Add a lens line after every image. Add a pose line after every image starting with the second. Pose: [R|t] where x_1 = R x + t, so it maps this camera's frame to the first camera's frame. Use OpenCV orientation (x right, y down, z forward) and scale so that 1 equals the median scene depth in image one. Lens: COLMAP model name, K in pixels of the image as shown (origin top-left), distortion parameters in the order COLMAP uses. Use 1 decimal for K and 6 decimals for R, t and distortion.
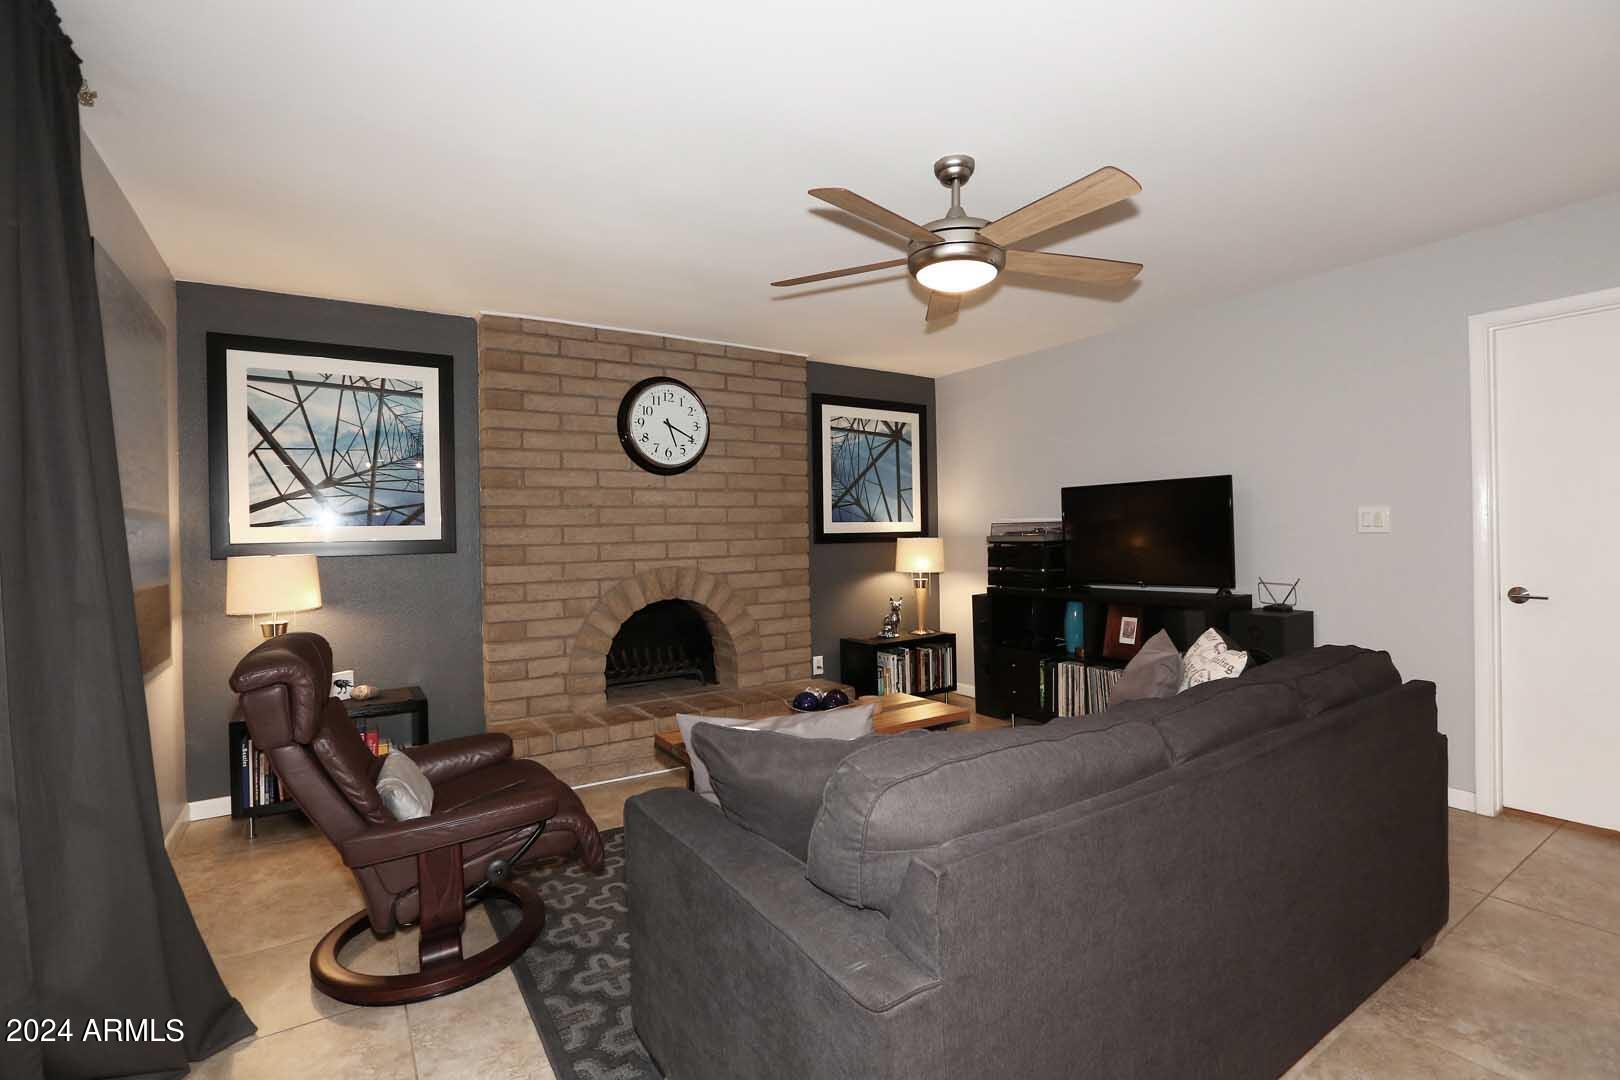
lens RADIAL K [[739.0, 0, 810.0], [0, 739.0, 540.0], [0, 0, 1]] dist [-0.063944, 0.026355]
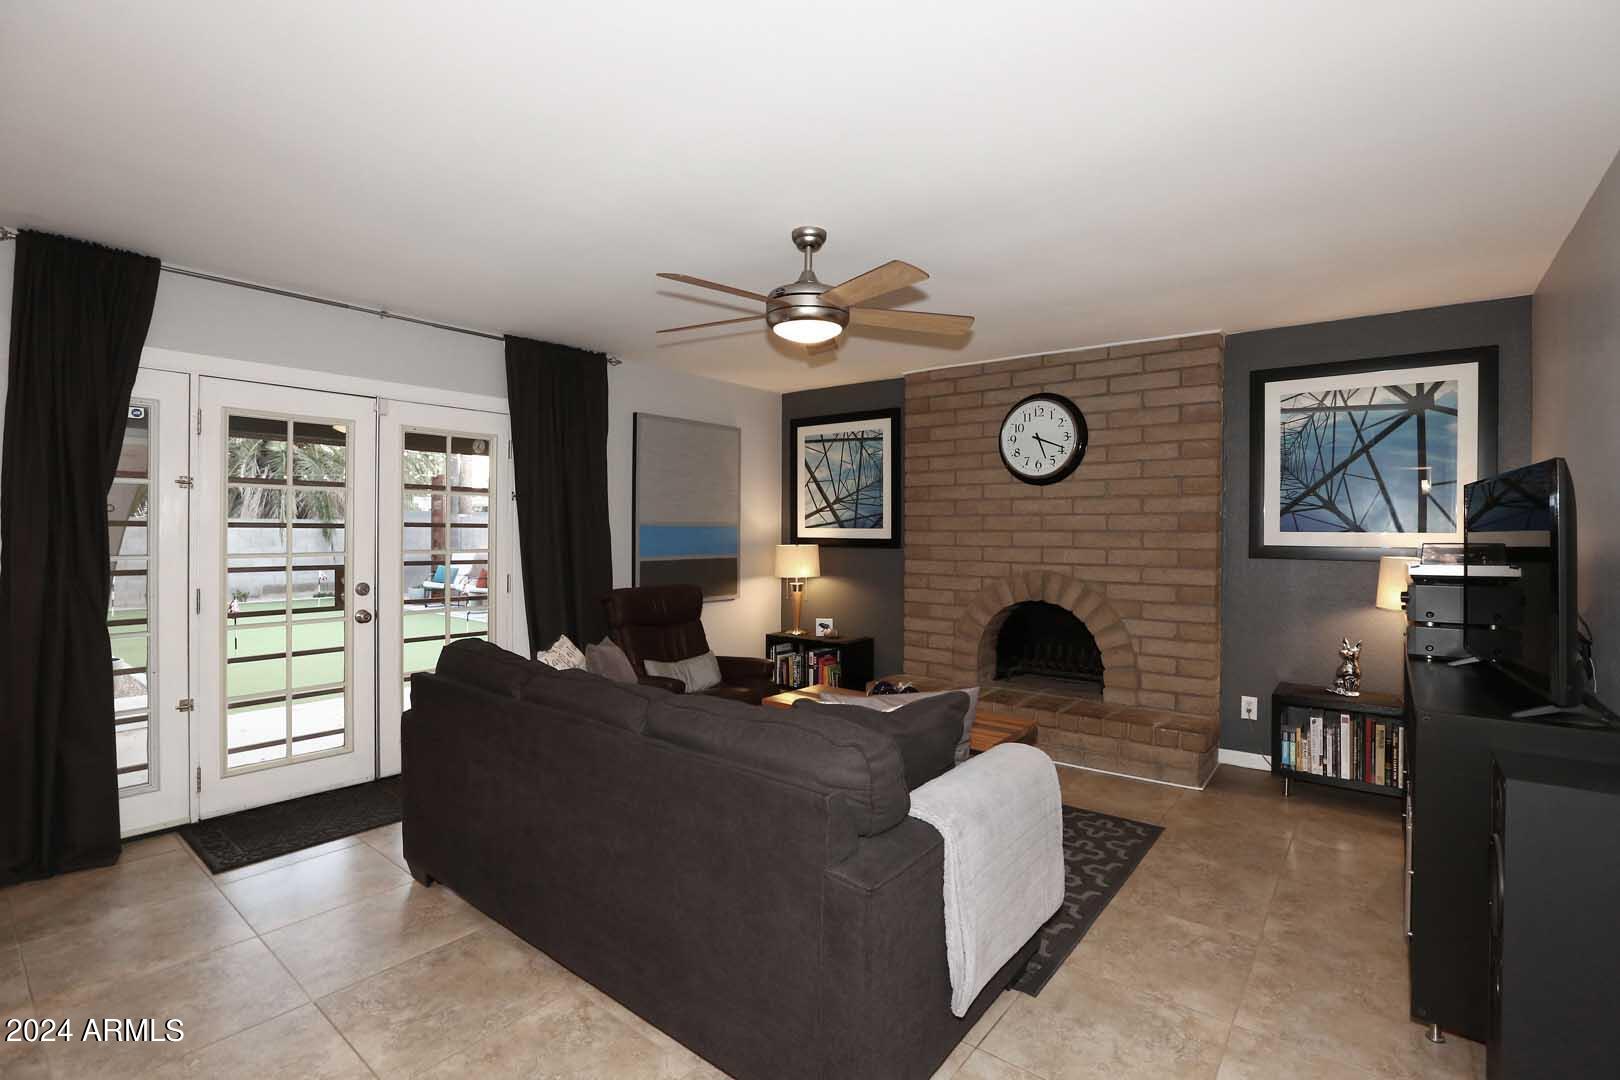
lens RADIAL K [[755.7, 0, 803.7], [0, 755.7, 534.5], [0, 0, 1]] dist [-0.071576, 0.028252]
pose [[0.306446, 0.030253, -0.951407, 0.751923], [-0.018177, 0.999499, 0.025927, -0.039080], [0.951714, 0.009349, 0.306843, 0.344633]]
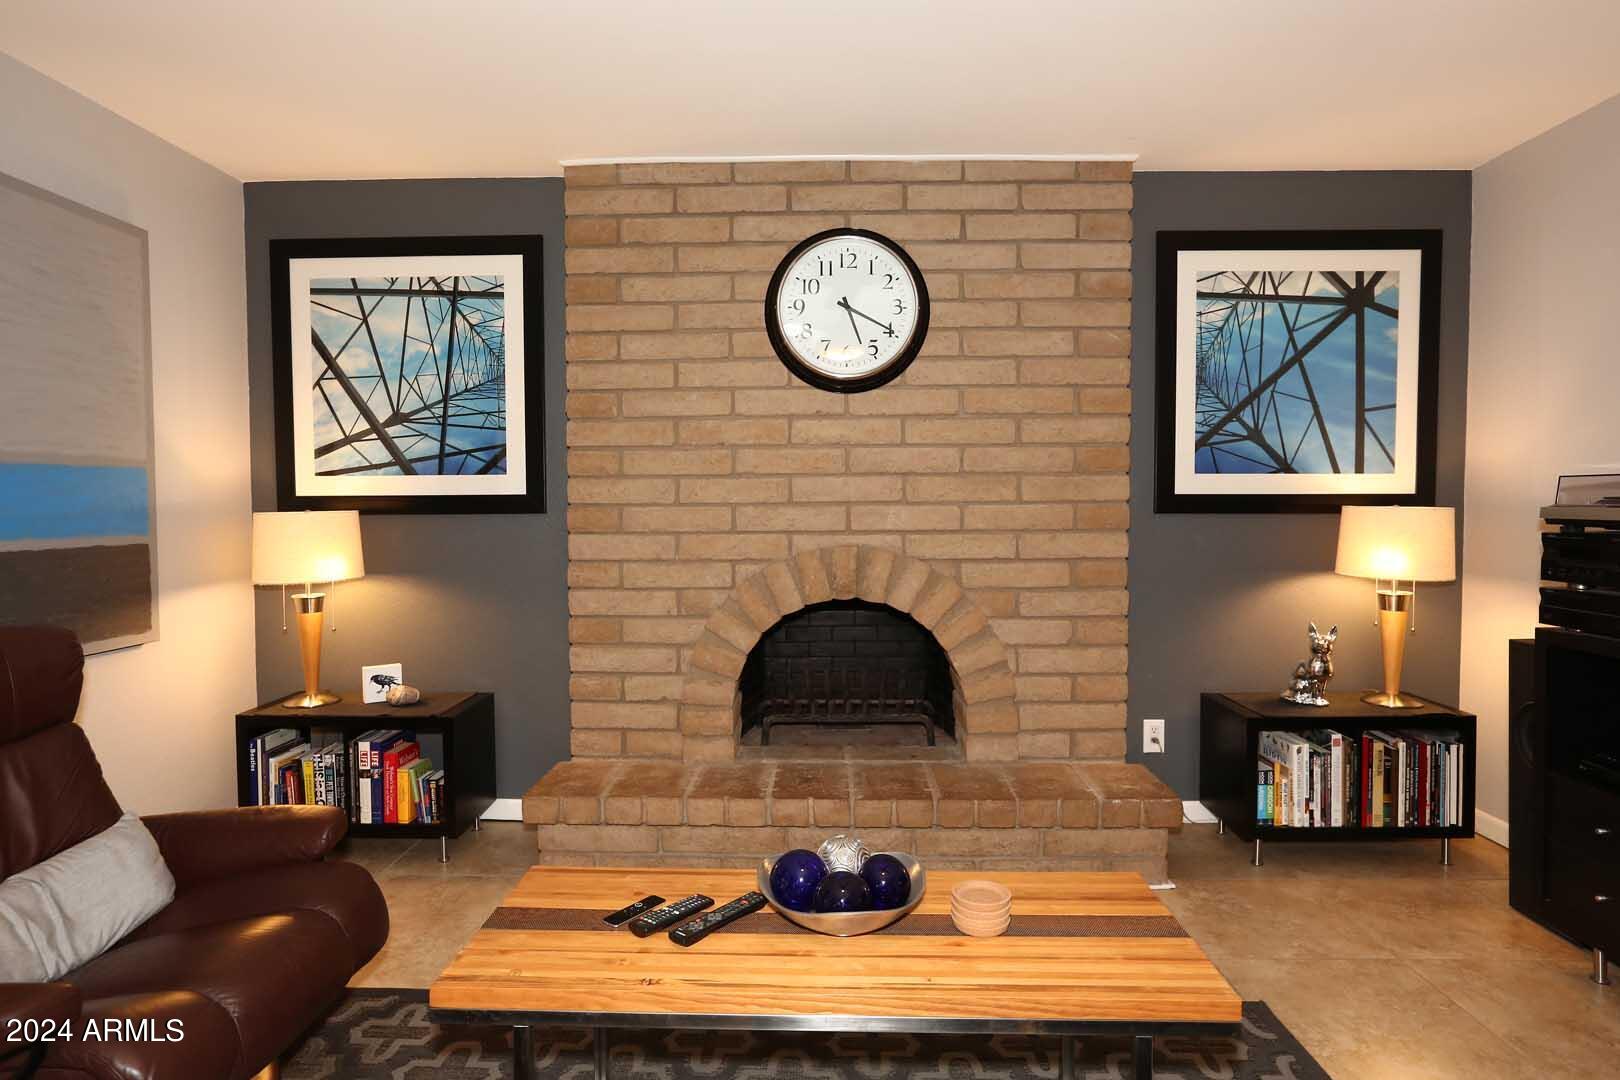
lens RADIAL K [[891.6, 0, 810.0], [0, 891.6, 533.5], [0, 0, 1]] dist [-0.072707, 0.064463]
pose [[0.822998, 0.038942, -0.566708, 0.198644], [-0.017253, 0.998901, 0.043585, -0.004510], [0.567782, -0.026093, 0.822765, 0.391210]]
